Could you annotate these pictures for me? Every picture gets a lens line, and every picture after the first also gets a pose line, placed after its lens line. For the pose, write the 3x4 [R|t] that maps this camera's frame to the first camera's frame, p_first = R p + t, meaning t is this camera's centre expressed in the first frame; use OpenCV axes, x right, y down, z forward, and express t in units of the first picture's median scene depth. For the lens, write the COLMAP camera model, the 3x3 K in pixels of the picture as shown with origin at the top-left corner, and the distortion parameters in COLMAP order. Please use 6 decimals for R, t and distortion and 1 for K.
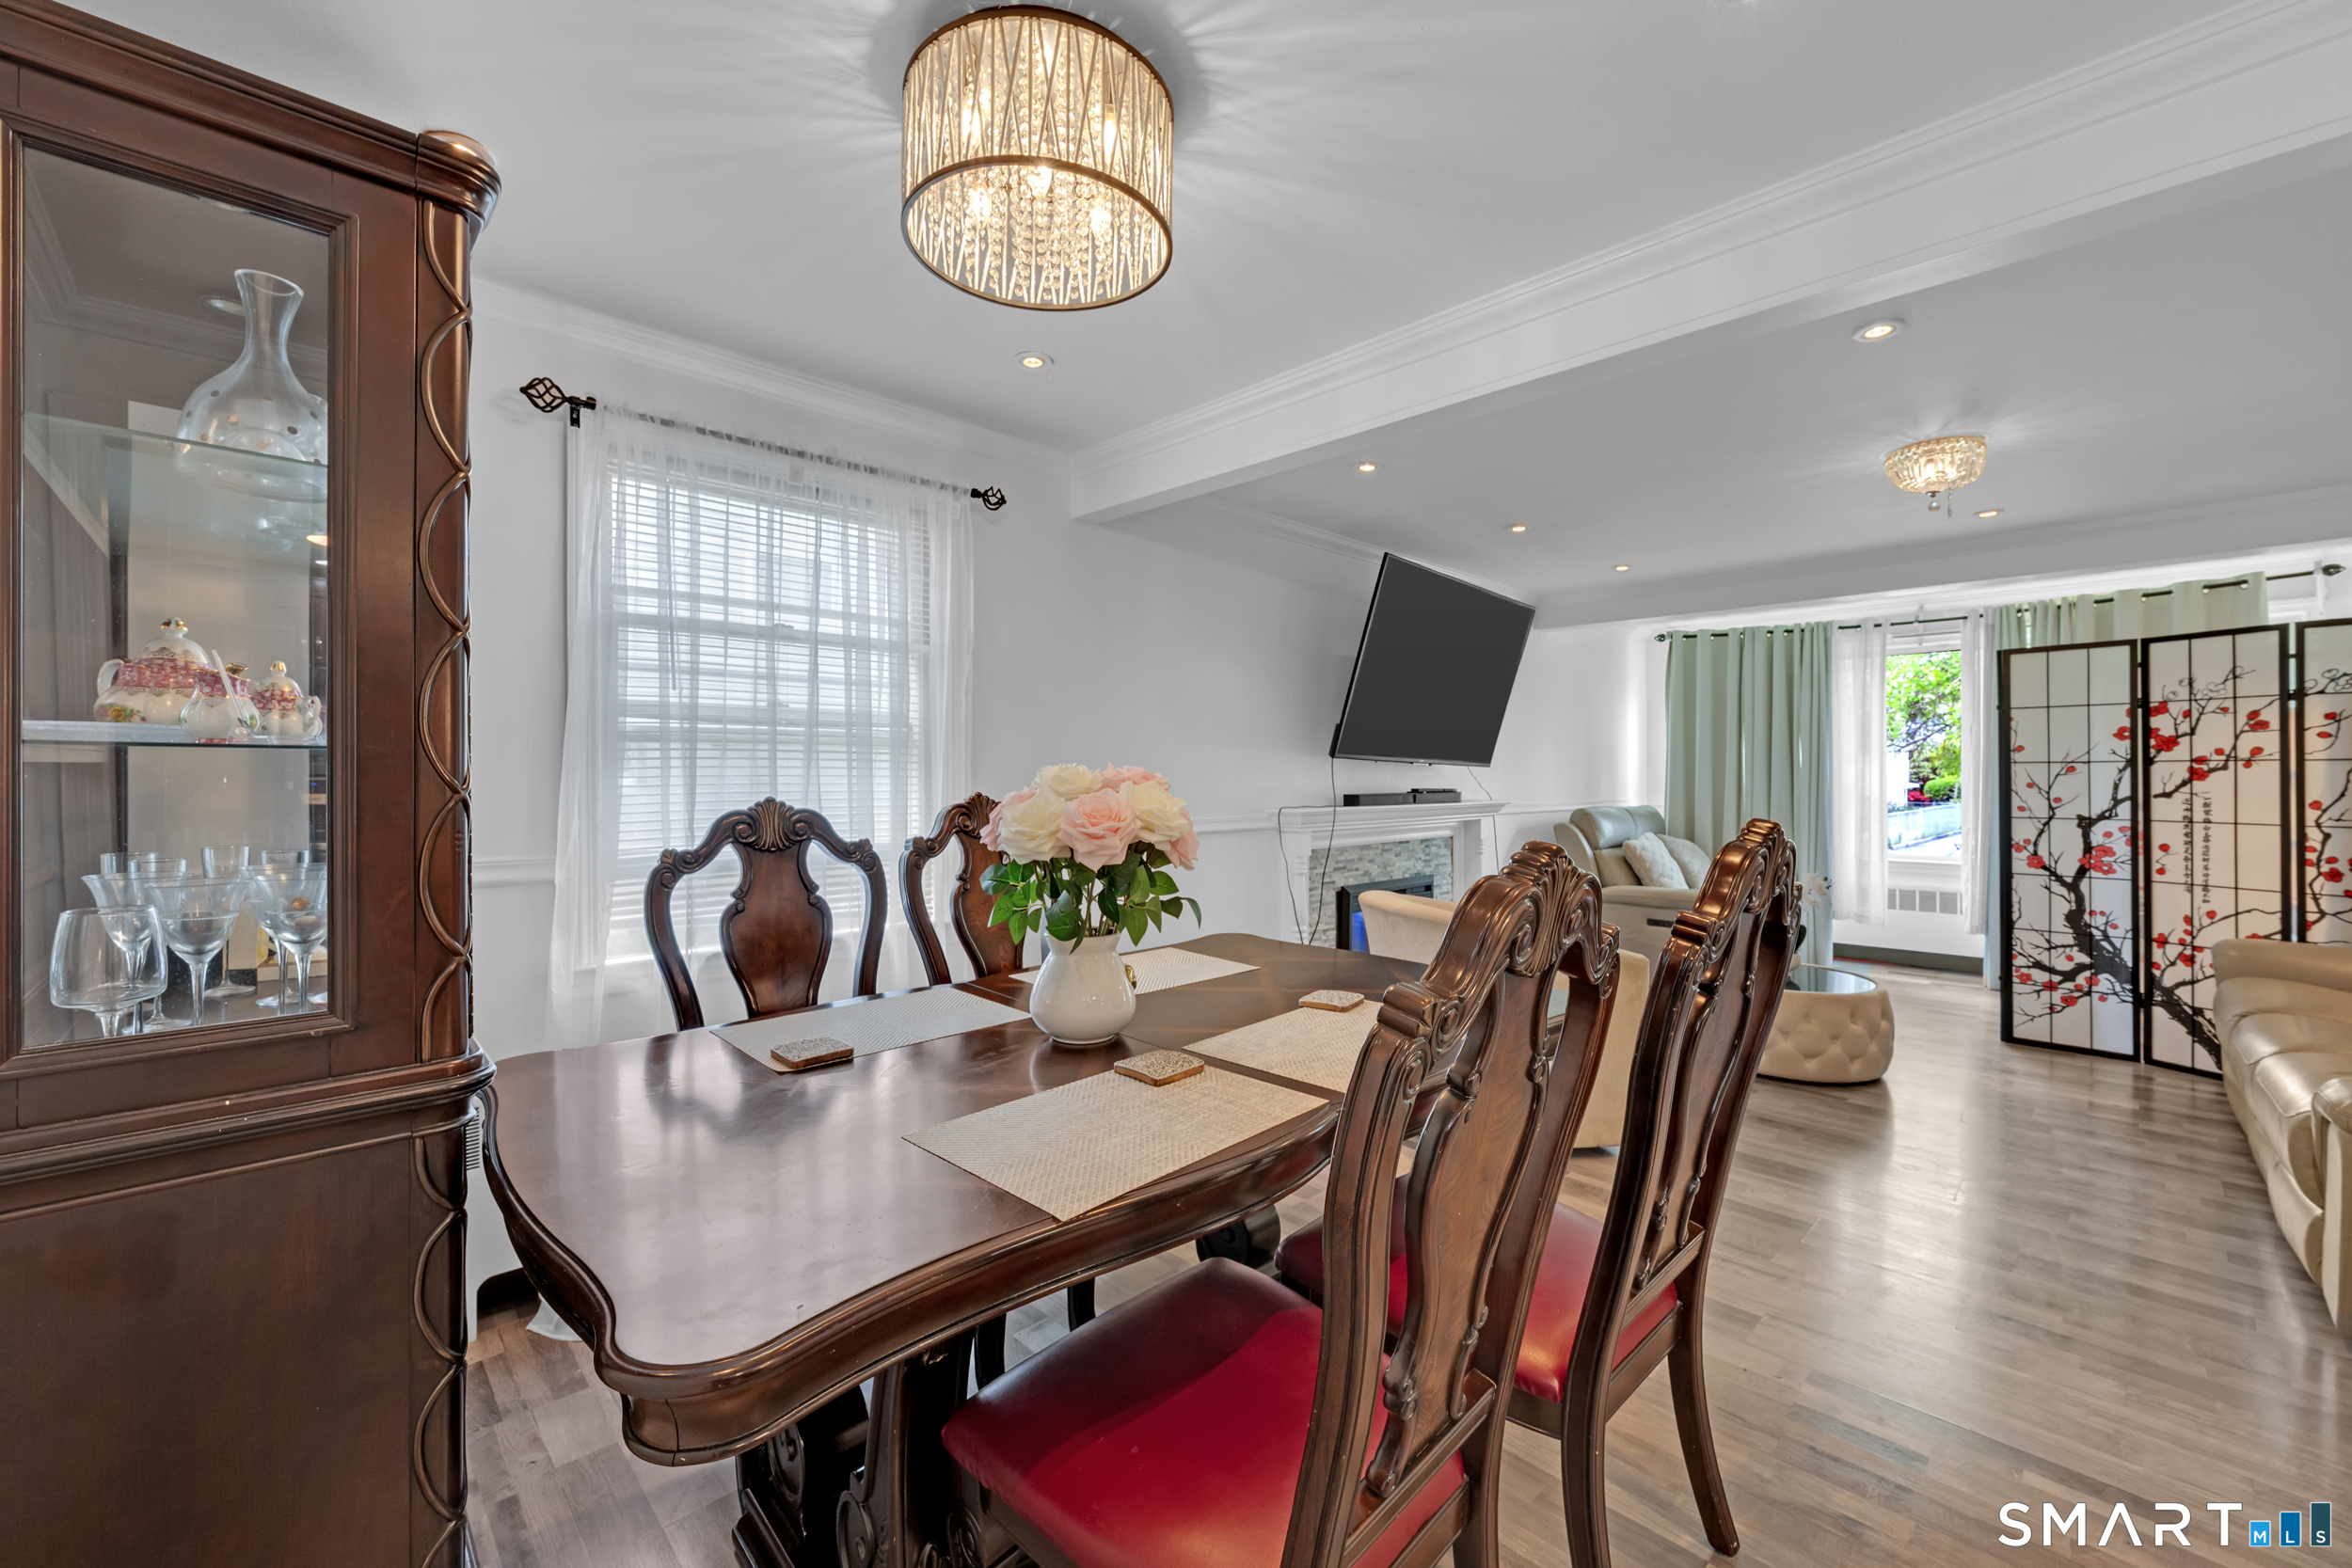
lens RADIAL K [[960.8, 0, 1187.8], [0, 960.8, 773.1], [0, 0, 1]] dist [0.000134, 0.000169]
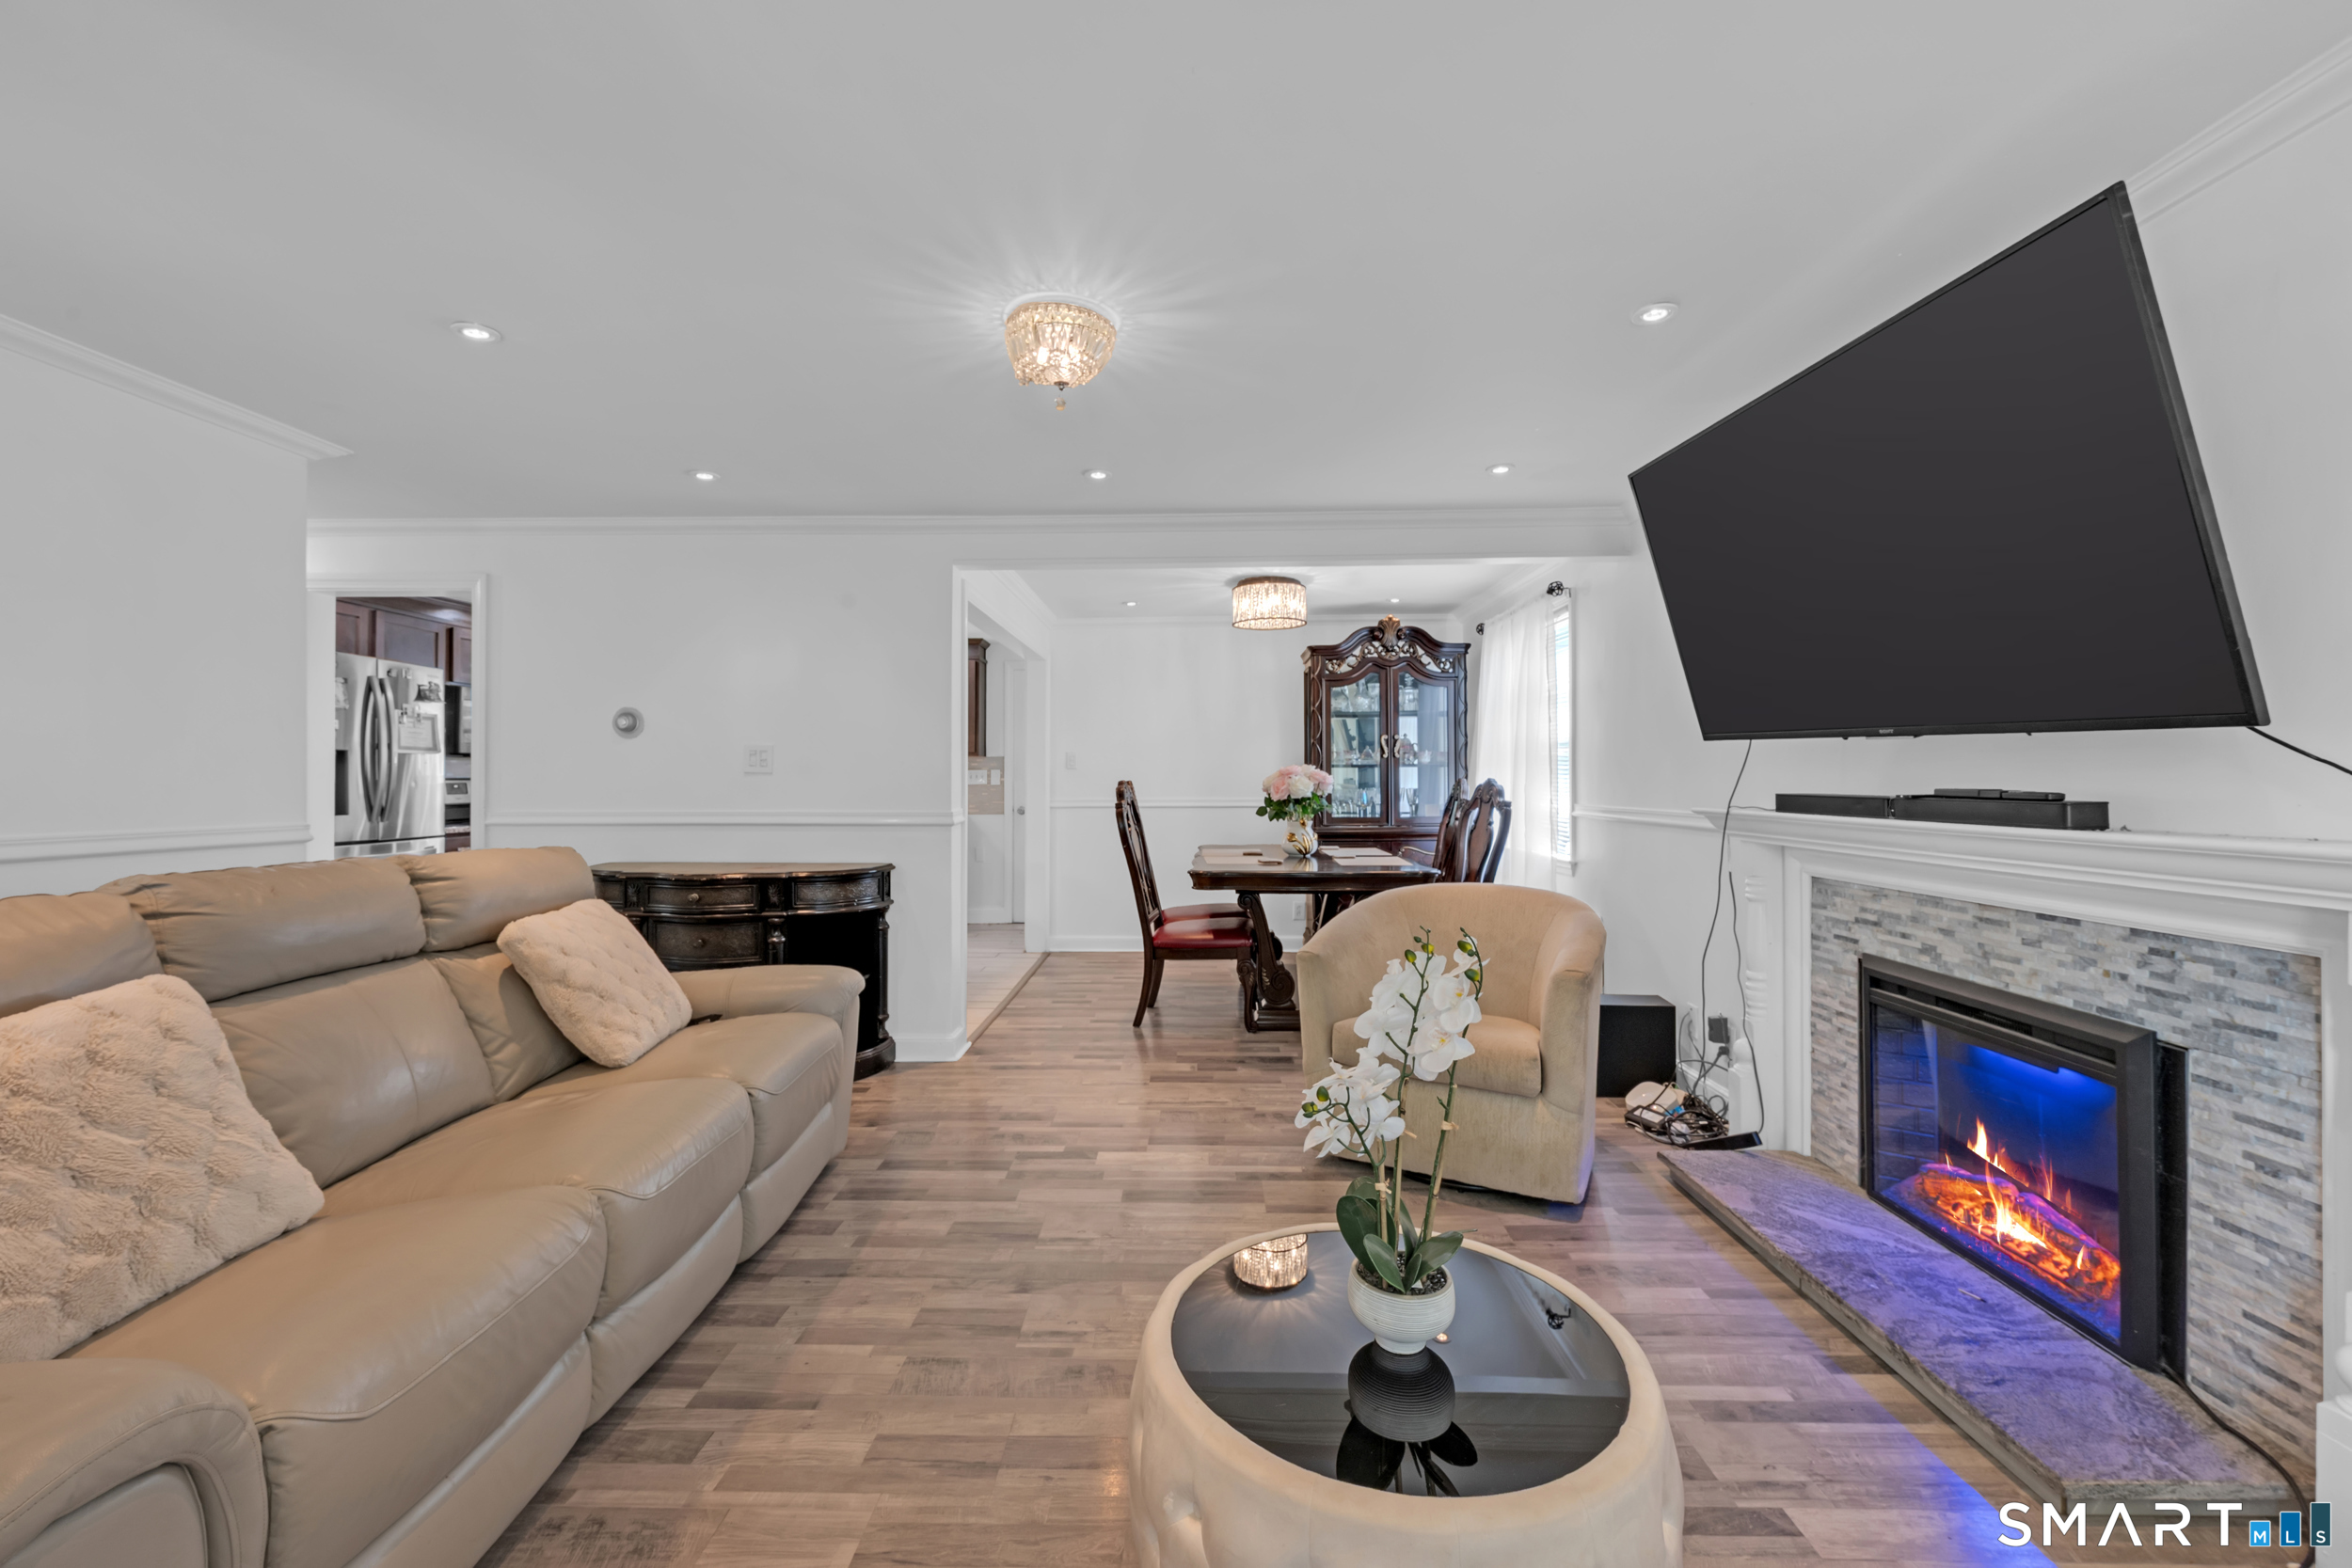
lens RADIAL K [[933.8, 0, 1176.0], [0, 933.8, 784.0], [0, 0, 1]] dist [-0.000586, 0.000148]
pose [[-0.731022, 0.002630, -0.682349, 0.880016], [-0.001744, 0.999982, 0.005722, 0.012667], [0.682352, 0.005374, -0.731004, 1.163075]]
